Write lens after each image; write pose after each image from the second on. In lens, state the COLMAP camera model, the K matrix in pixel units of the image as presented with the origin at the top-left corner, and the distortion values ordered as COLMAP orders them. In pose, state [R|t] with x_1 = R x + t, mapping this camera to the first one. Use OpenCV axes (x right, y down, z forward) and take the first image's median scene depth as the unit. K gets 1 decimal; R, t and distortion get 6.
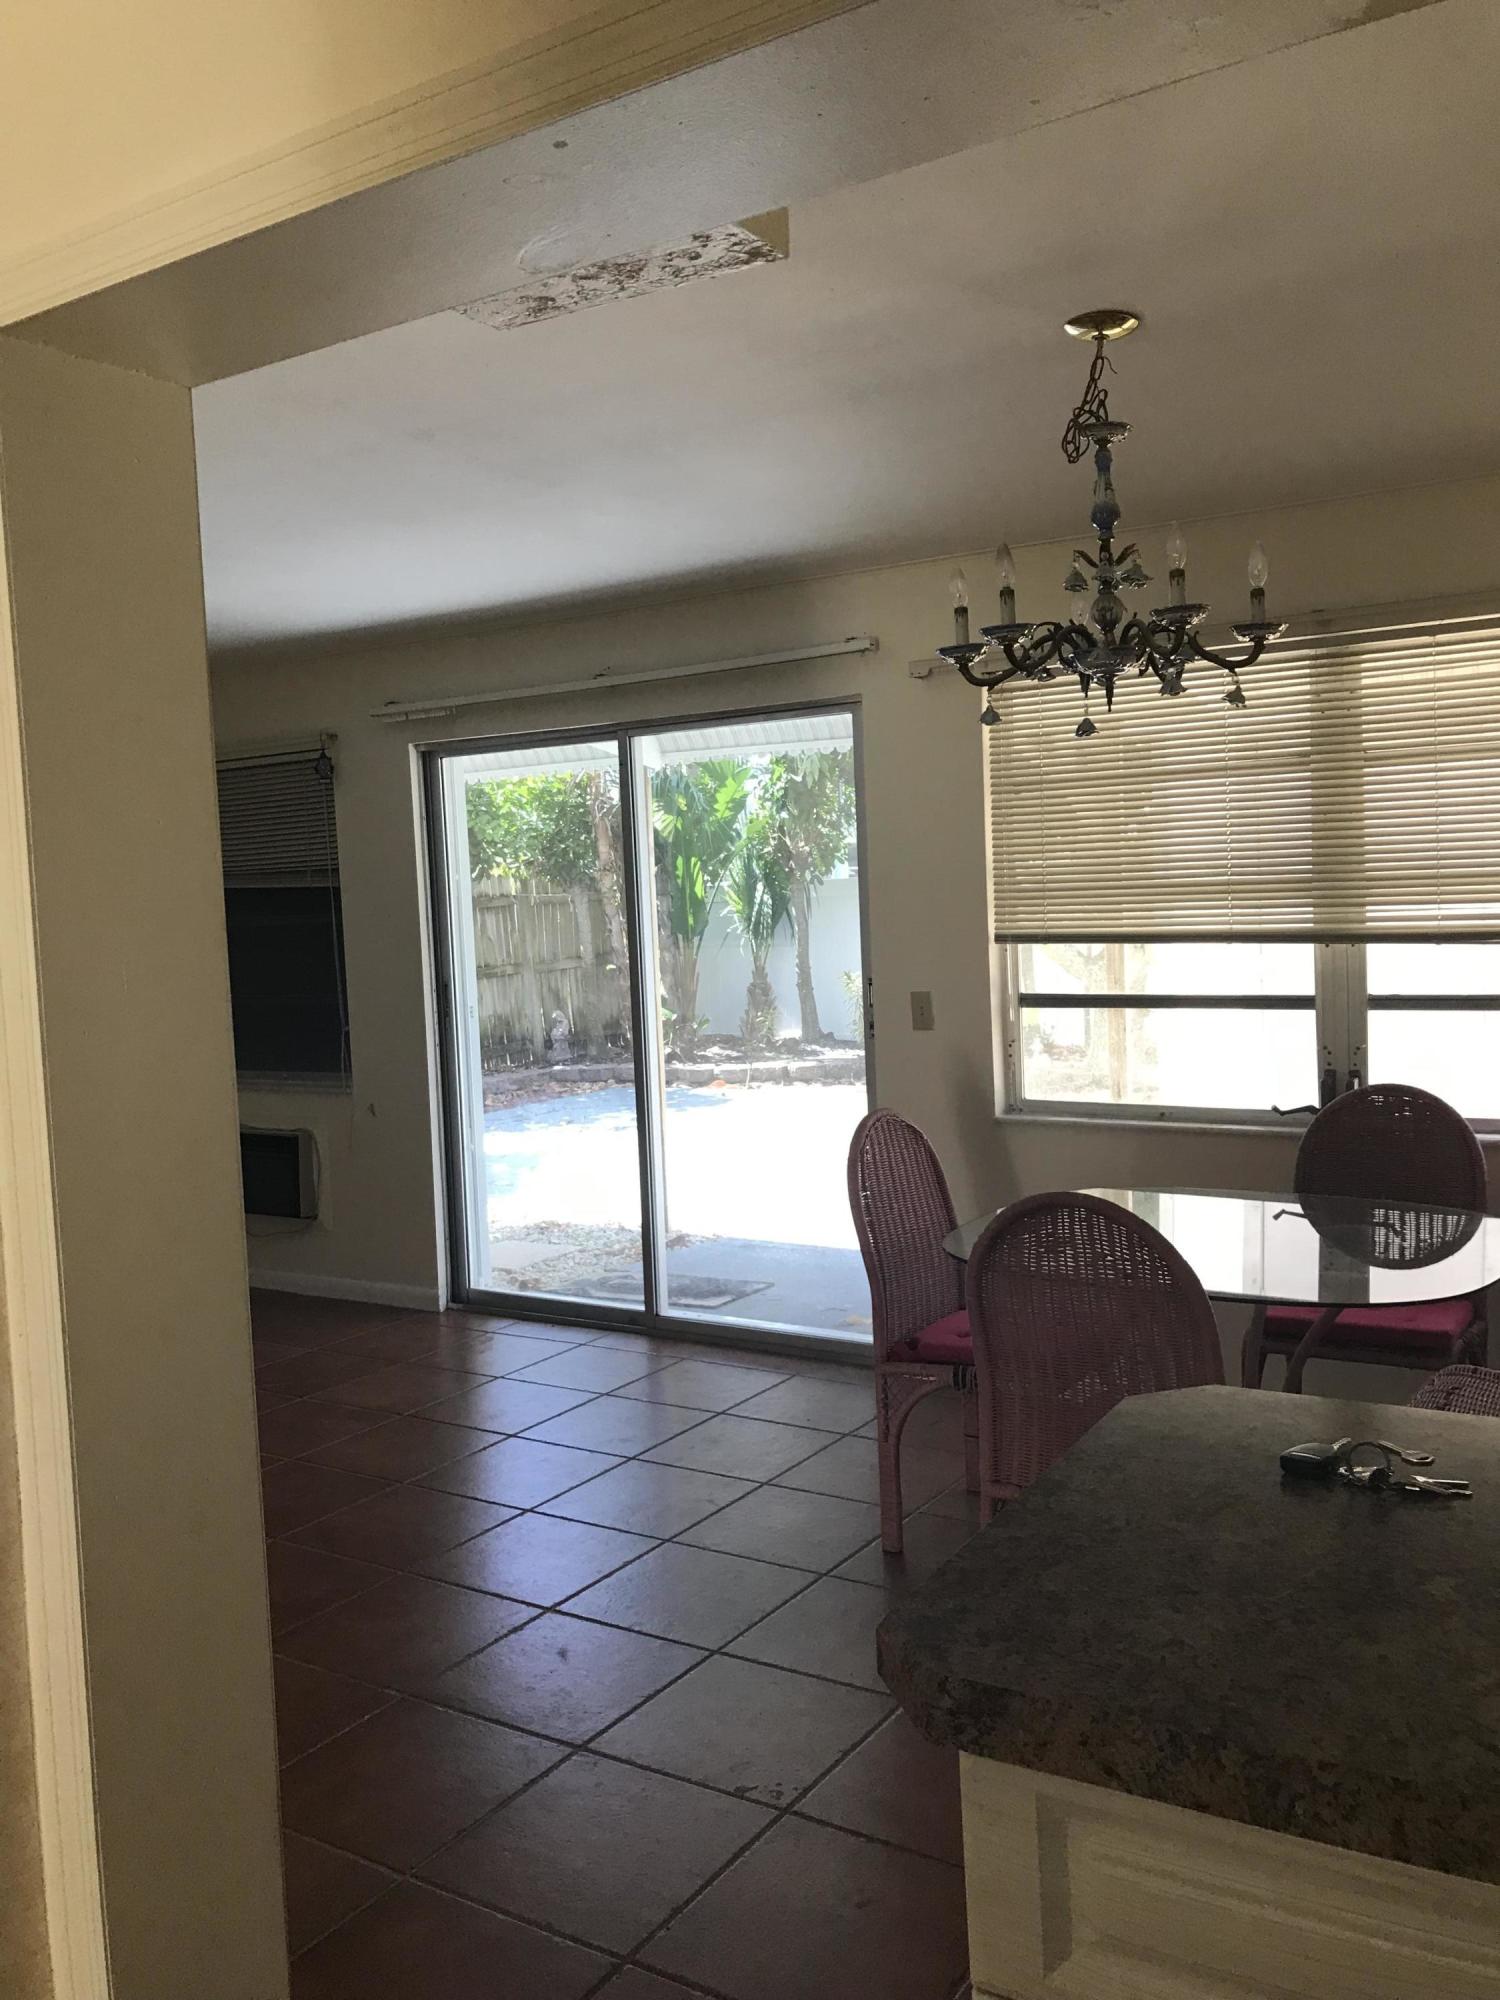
lens RADIAL K [[1674.6, 0, 751.9], [0, 1674.6, 1004.9], [0, 0, 1]] dist [0.053644, -0.054181]
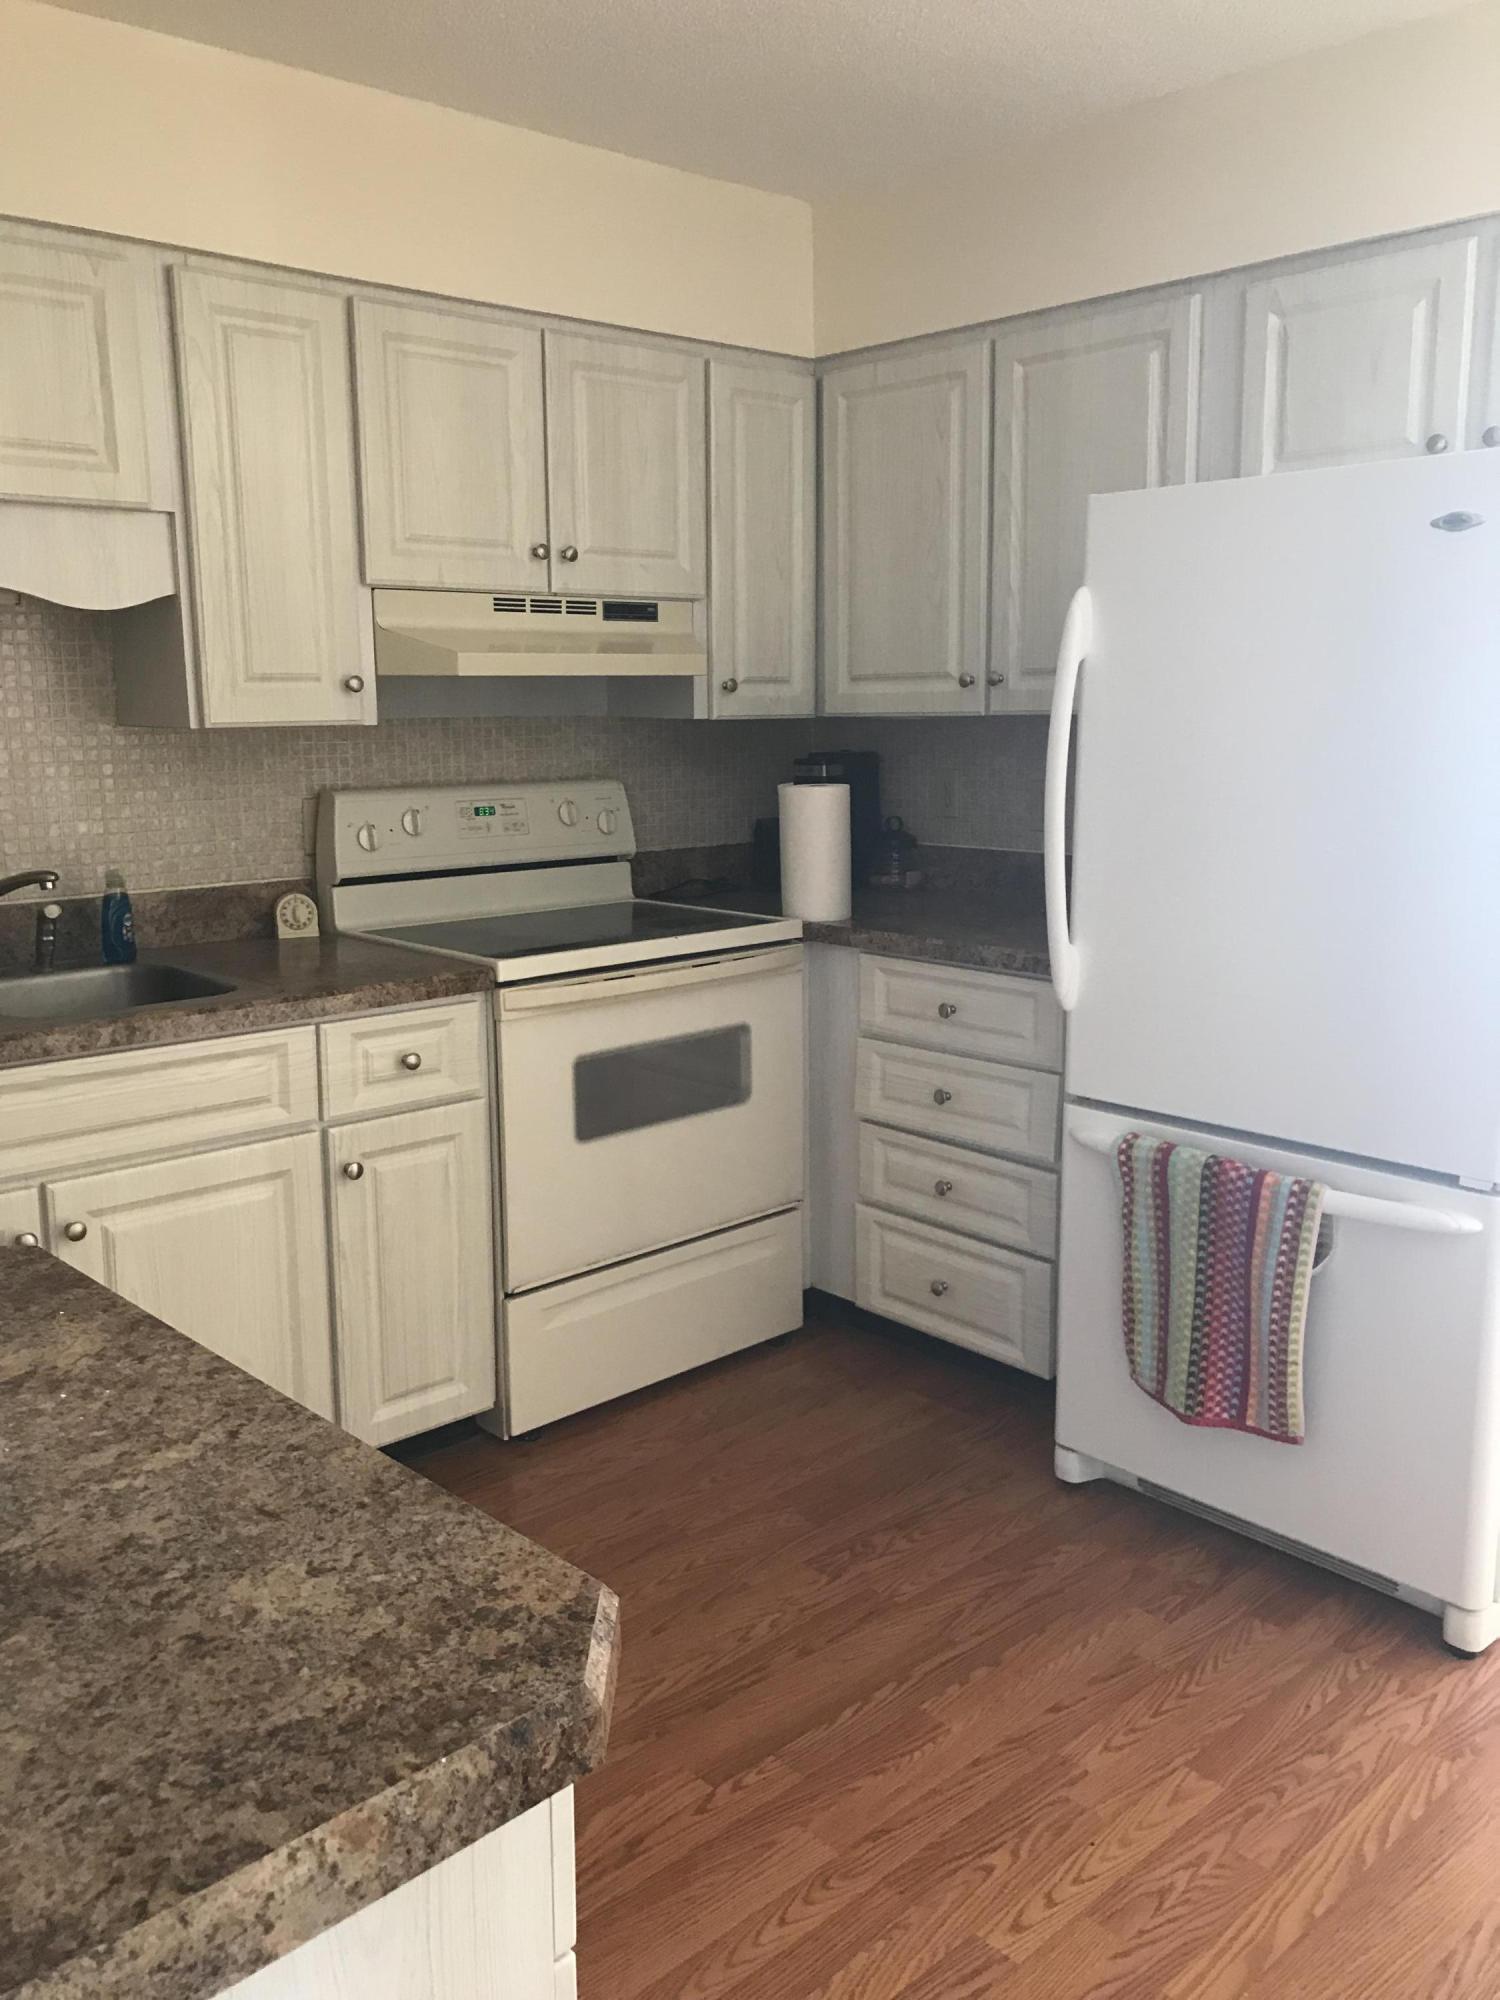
lens RADIAL K [[1674.6, 0, 749.6], [0, 1674.6, 1002.1], [0, 0, 1]] dist [0.053644, -0.054181]
pose [[-0.968677, 0.001795, 0.248319, -0.096765], [0.062214, 0.969837, 0.235681, -0.051892], [-0.240406, 0.243747, -0.939570, 0.912823]]
